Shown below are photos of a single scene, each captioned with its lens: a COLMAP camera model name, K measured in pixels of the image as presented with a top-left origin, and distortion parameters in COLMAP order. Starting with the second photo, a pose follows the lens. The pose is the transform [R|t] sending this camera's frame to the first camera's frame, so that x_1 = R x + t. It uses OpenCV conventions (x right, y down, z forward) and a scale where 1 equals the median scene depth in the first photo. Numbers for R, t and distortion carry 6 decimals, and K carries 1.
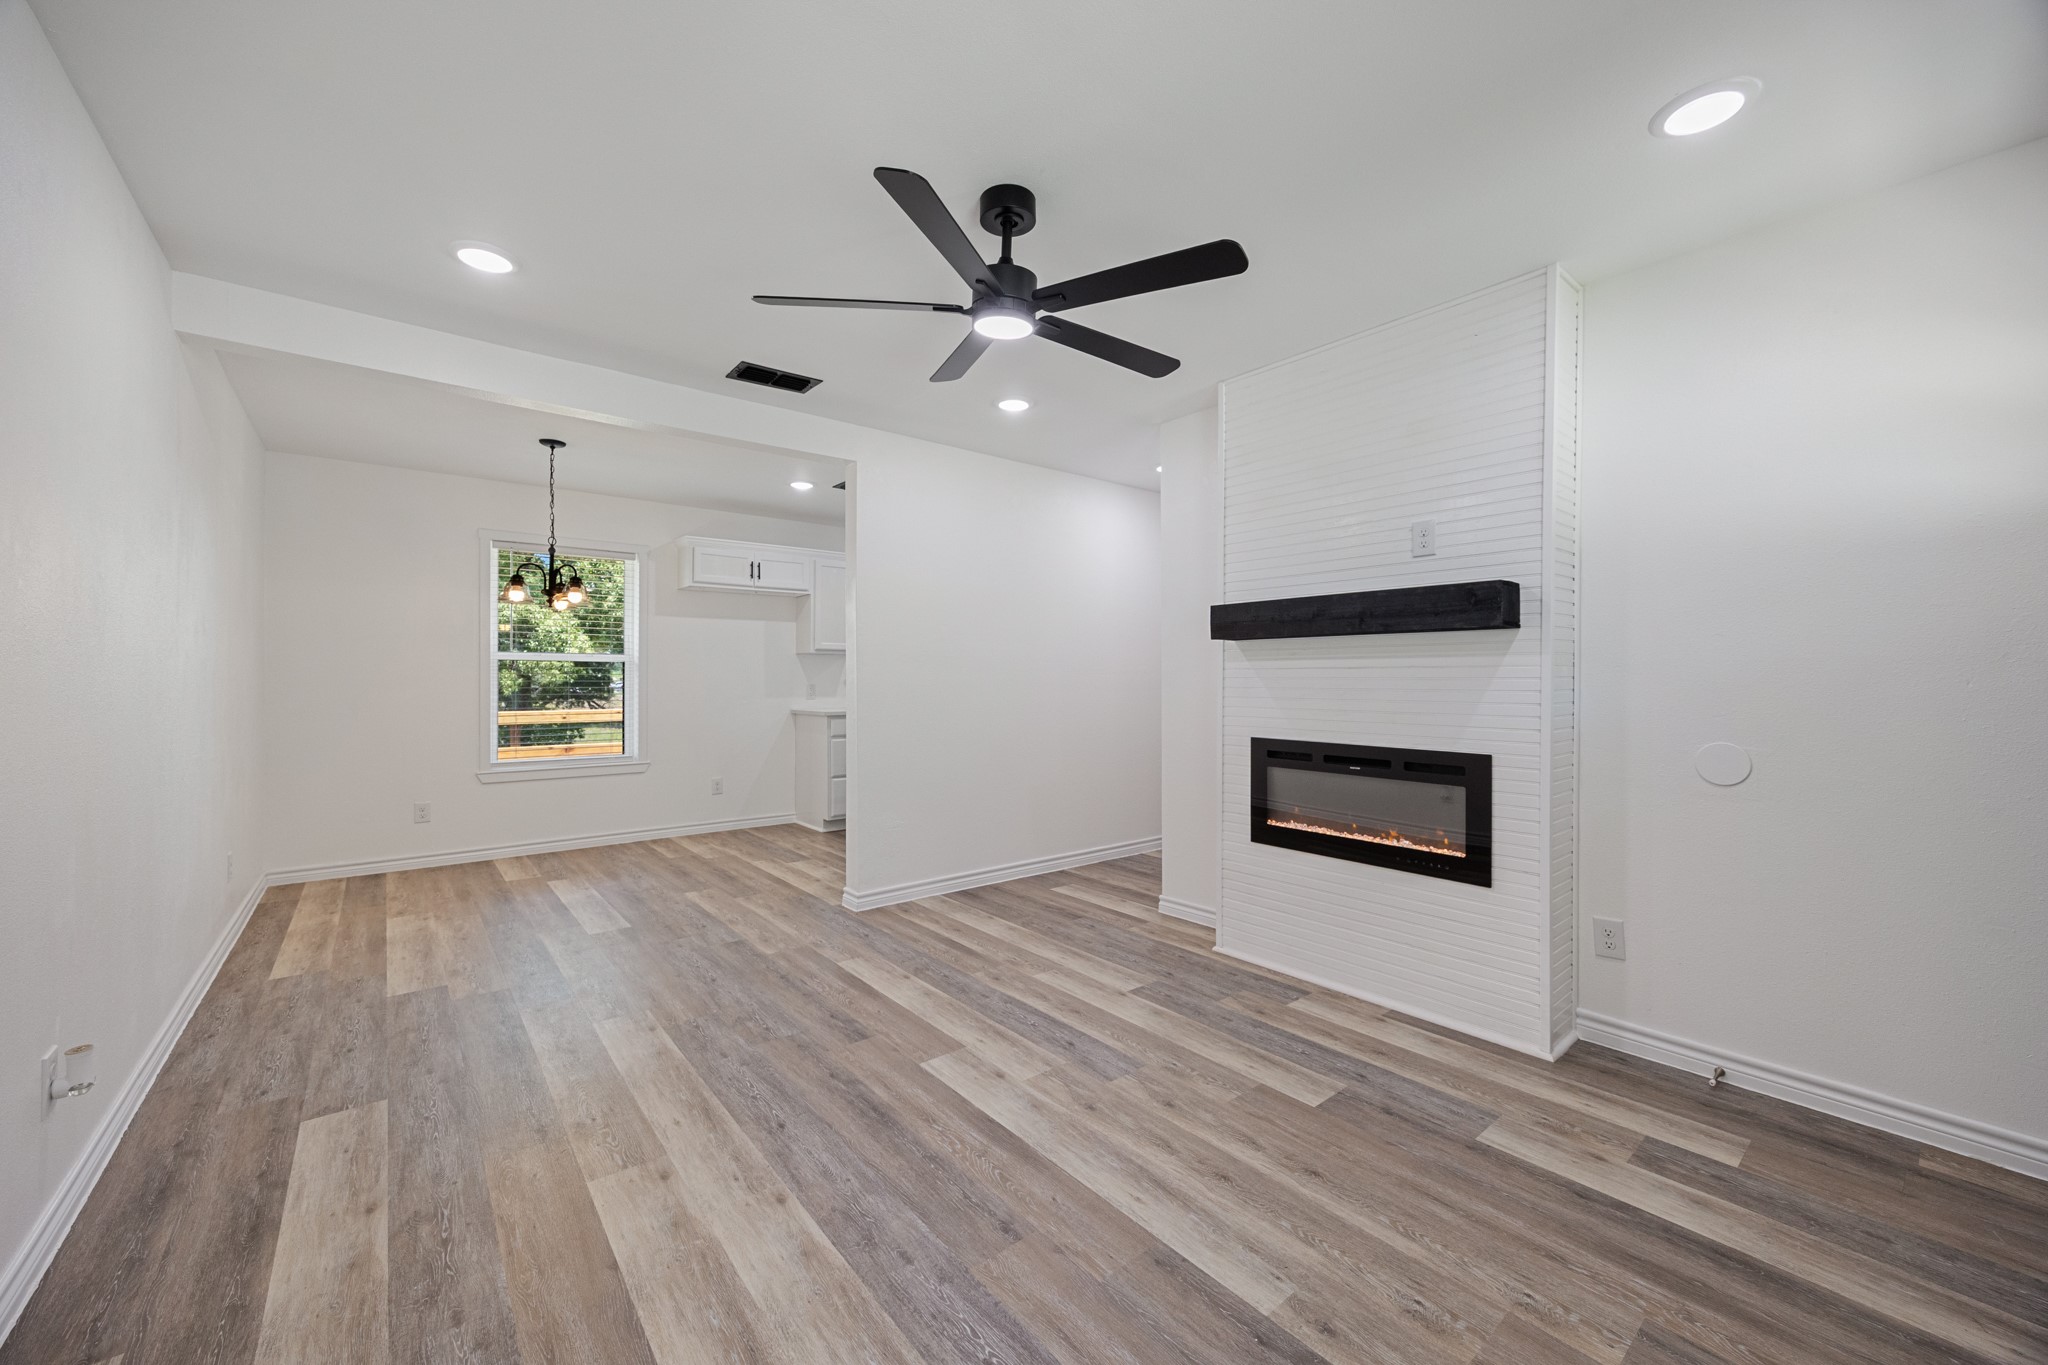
lens RADIAL K [[787.0, 0, 1028.8], [0, 787.0, 679.9], [0, 0, 1]] dist [-0.000276, 0.000079]
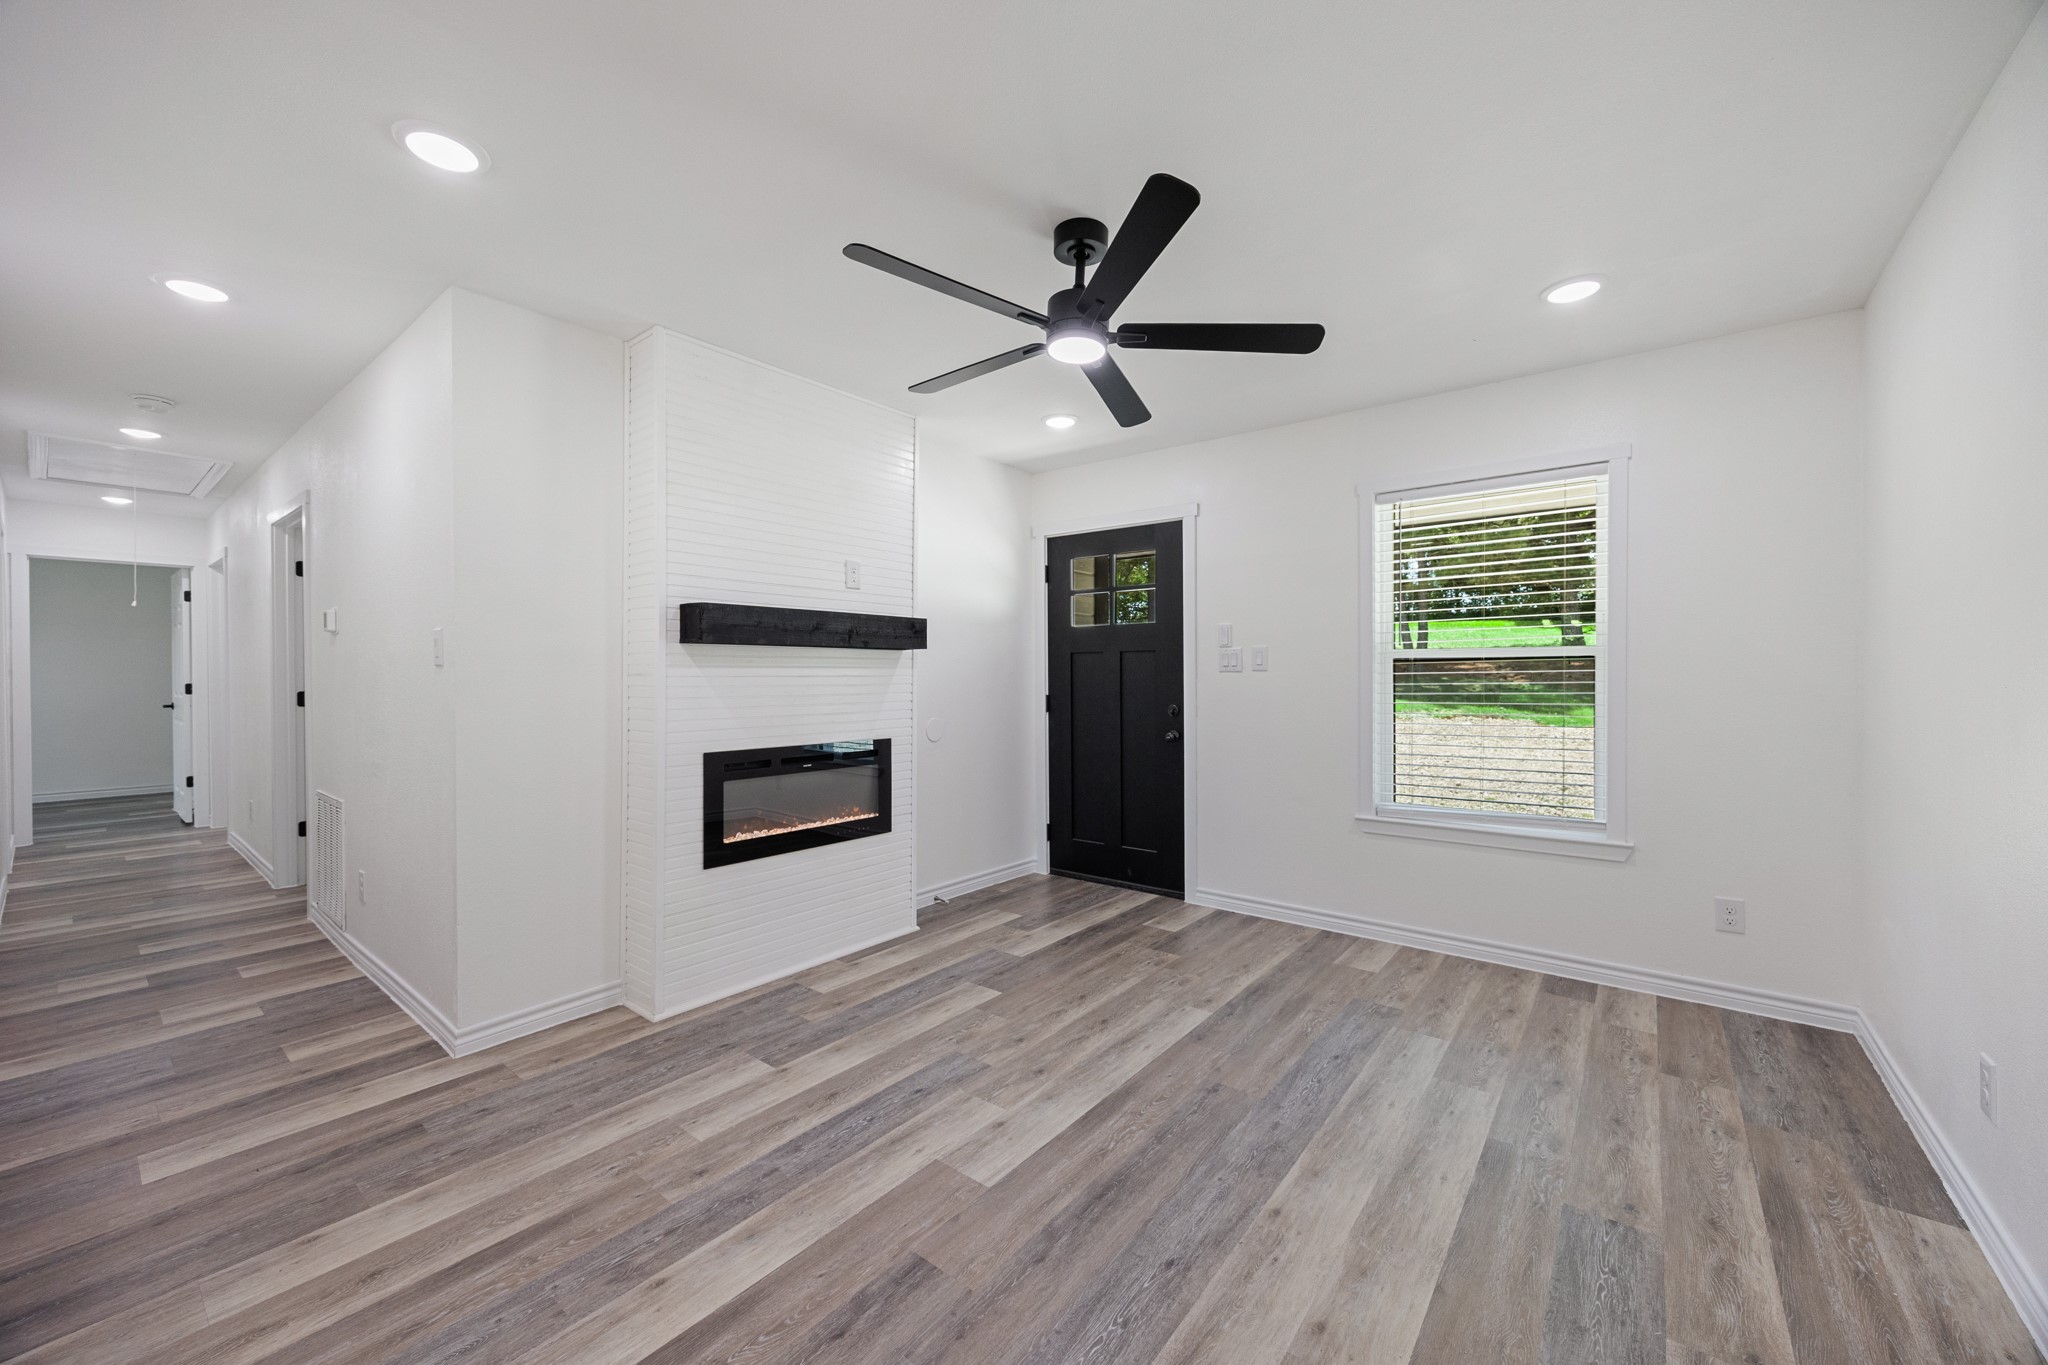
lens RADIAL K [[787.0, 0, 1028.8], [0, 787.0, 679.9], [0, 0, 1]] dist [-0.000276, 0.000079]
pose [[-0.219815, -0.004552, 0.975531, -0.855125], [0.003167, 0.999981, 0.005379, -0.016956], [-0.975536, 0.004272, -0.219796, 1.068166]]
